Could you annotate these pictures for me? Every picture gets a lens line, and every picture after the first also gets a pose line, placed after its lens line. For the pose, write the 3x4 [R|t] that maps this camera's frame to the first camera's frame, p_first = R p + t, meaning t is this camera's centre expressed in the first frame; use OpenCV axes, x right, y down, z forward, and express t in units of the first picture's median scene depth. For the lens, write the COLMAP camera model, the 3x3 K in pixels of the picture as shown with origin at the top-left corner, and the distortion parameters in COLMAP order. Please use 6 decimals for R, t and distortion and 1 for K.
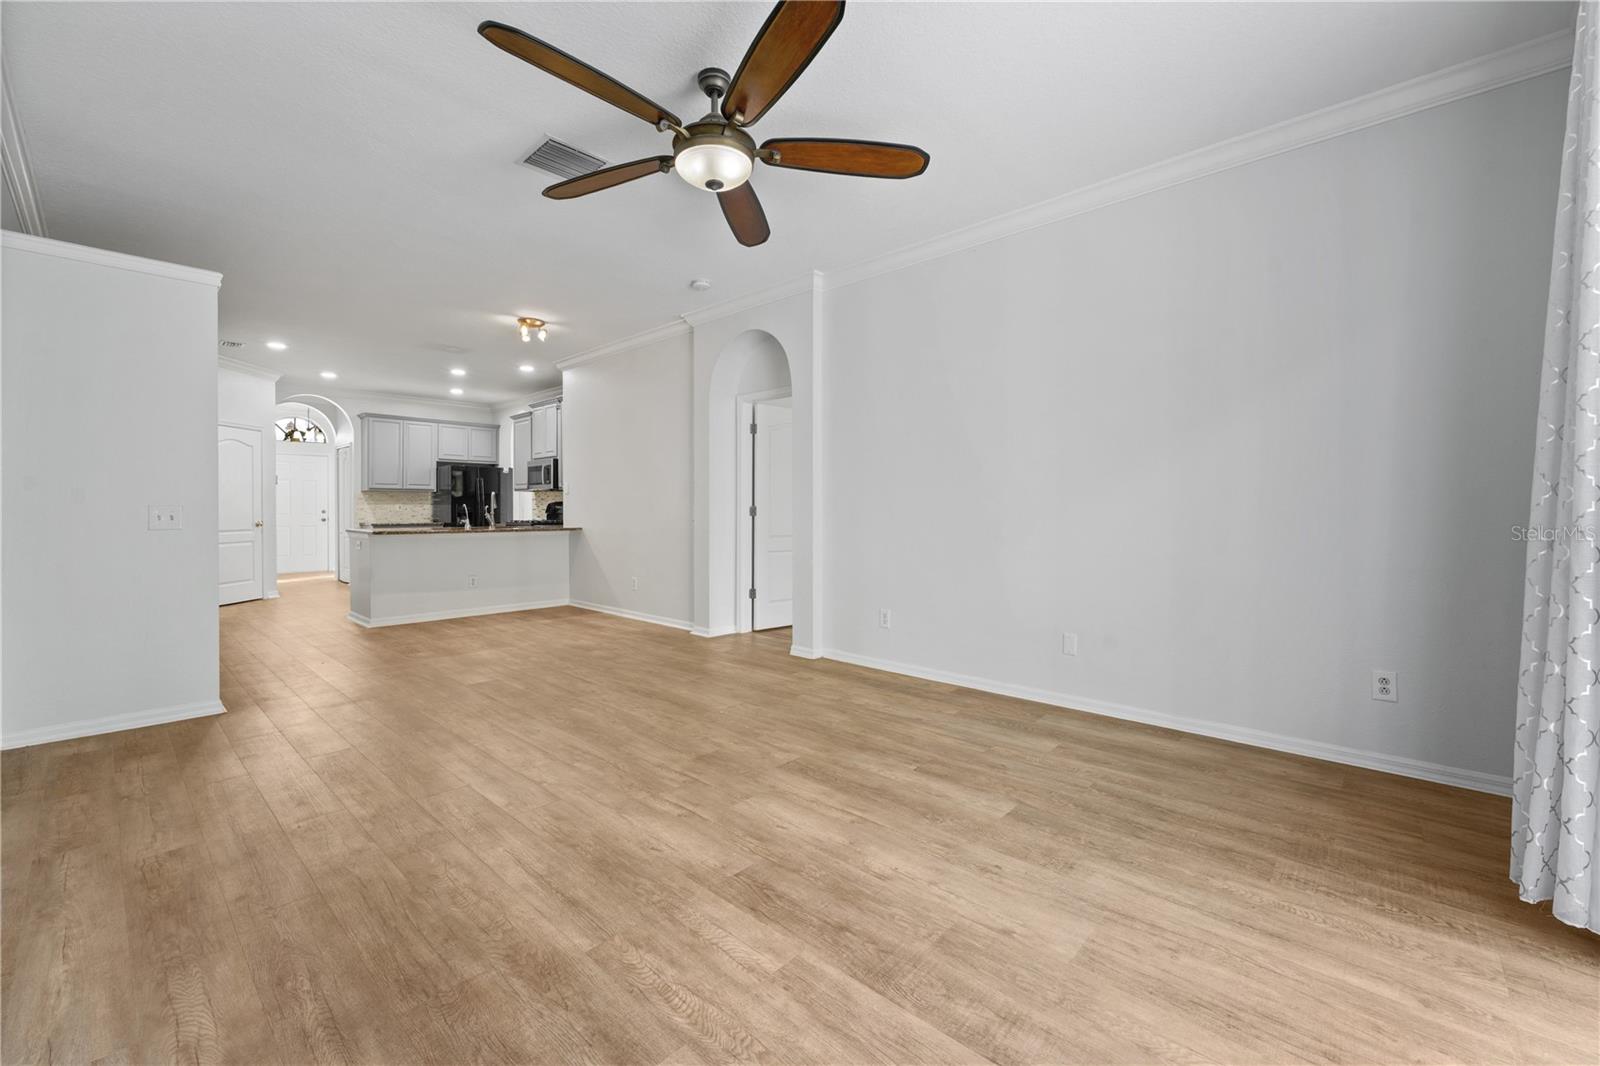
lens RADIAL K [[643.8, 0, 792.4], [0, 643.8, 510.7], [0, 0, 1]] dist [-0.001933, -0.000183]
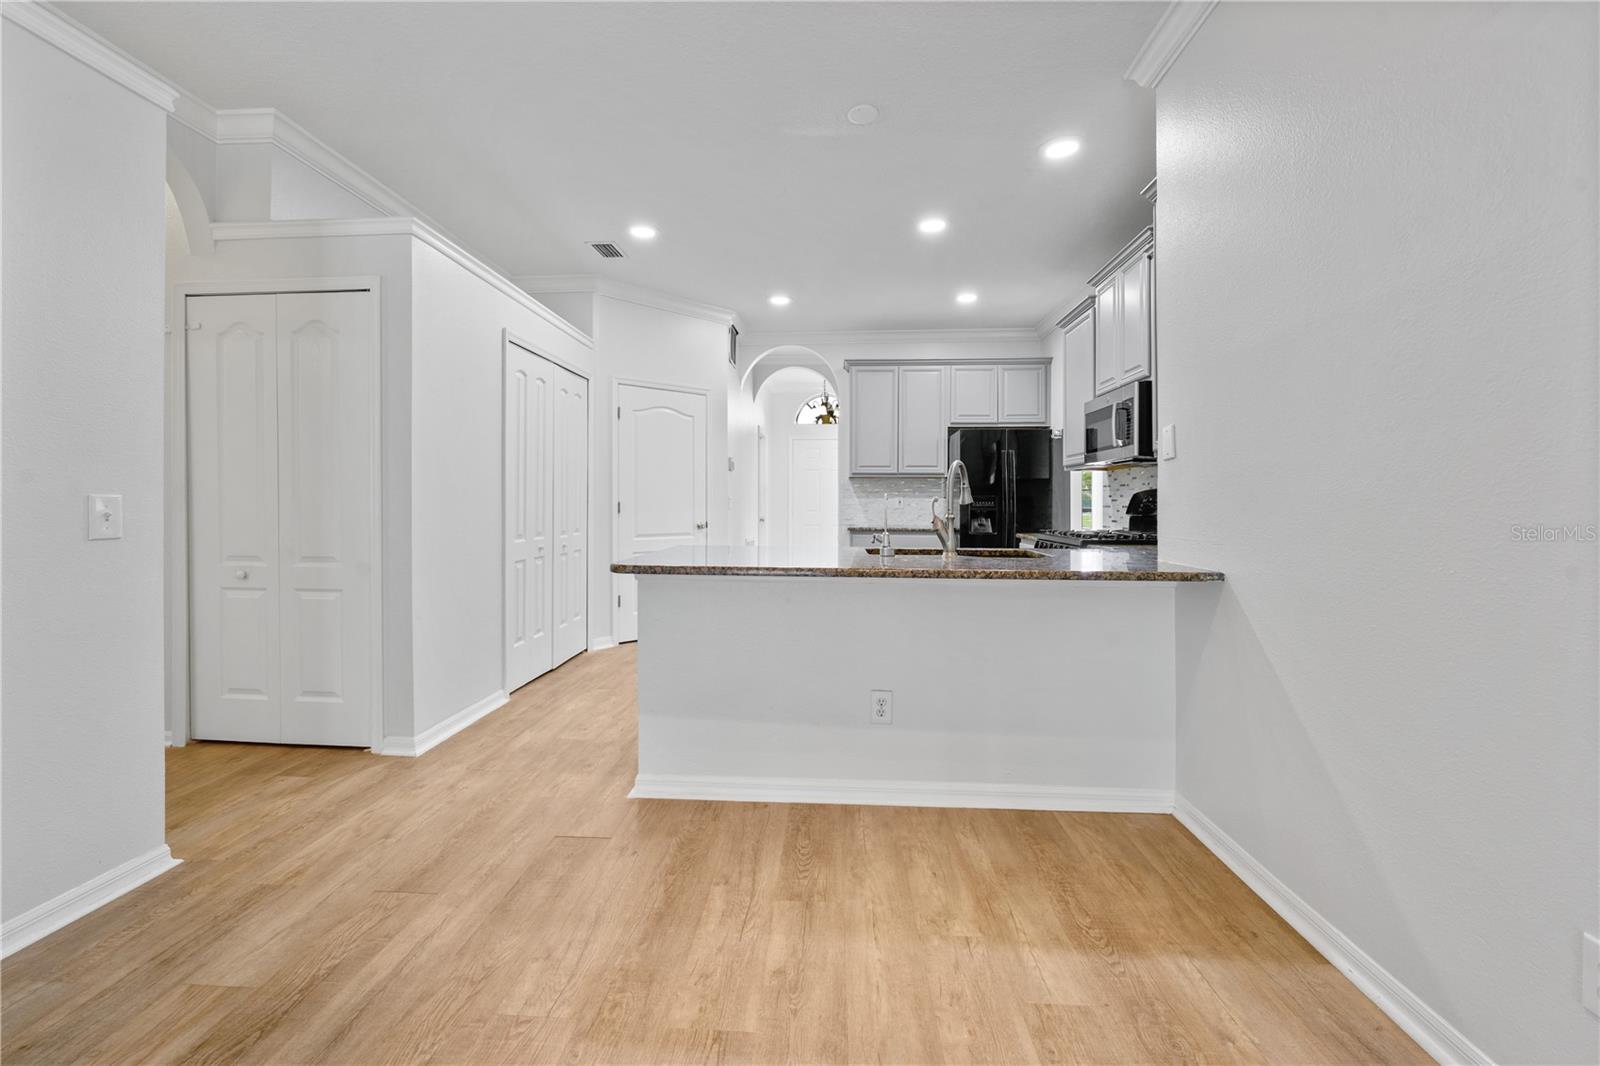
lens RADIAL K [[653.2, 0, 799.0], [0, 653.2, 494.1], [0, 0, 1]] dist [-0.002002, -0.000091]
pose [[0.640410, -0.009717, -0.767972, -0.472074], [-0.004418, 0.999857, -0.016336, -0.006548], [0.768021, 0.013855, 0.640275, 1.400147]]
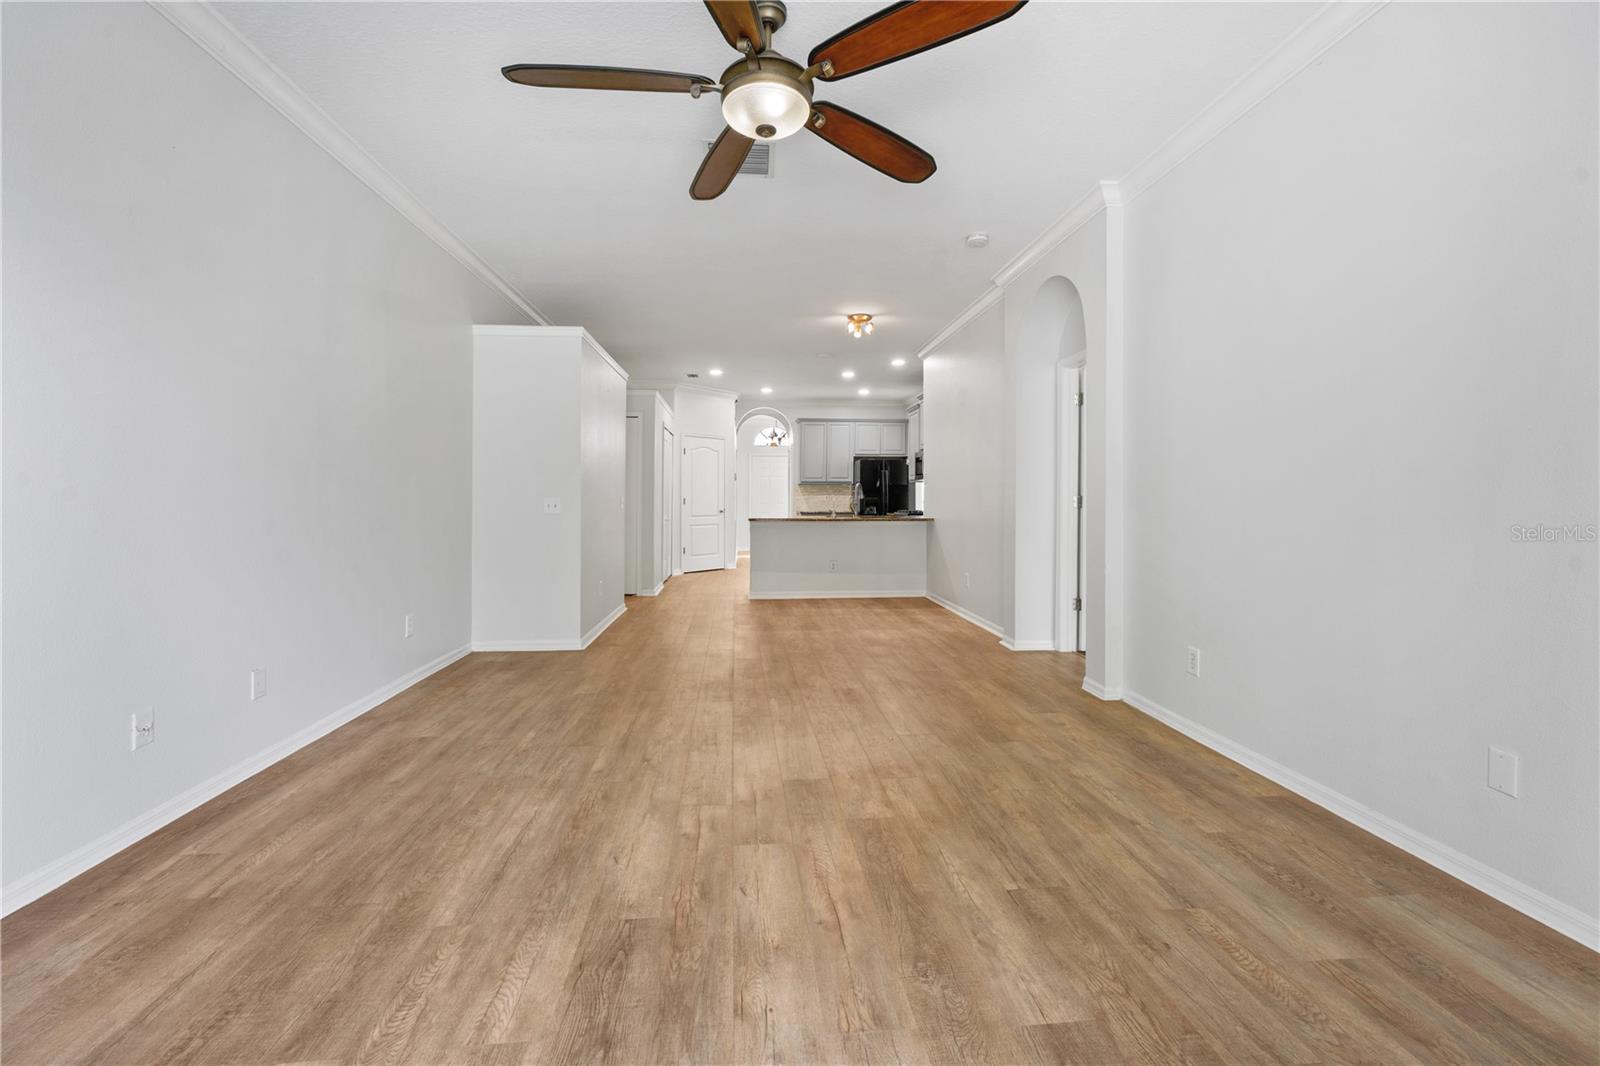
lens RADIAL K [[653.2, 0, 799.0], [0, 653.2, 494.1], [0, 0, 1]] dist [-0.002002, -0.000091]
pose [[0.746686, -0.006188, -0.665147, 0.363301], [-0.000774, 0.999948, -0.010173, -0.000255], [0.665176, 0.008111, 0.746643, 0.265221]]
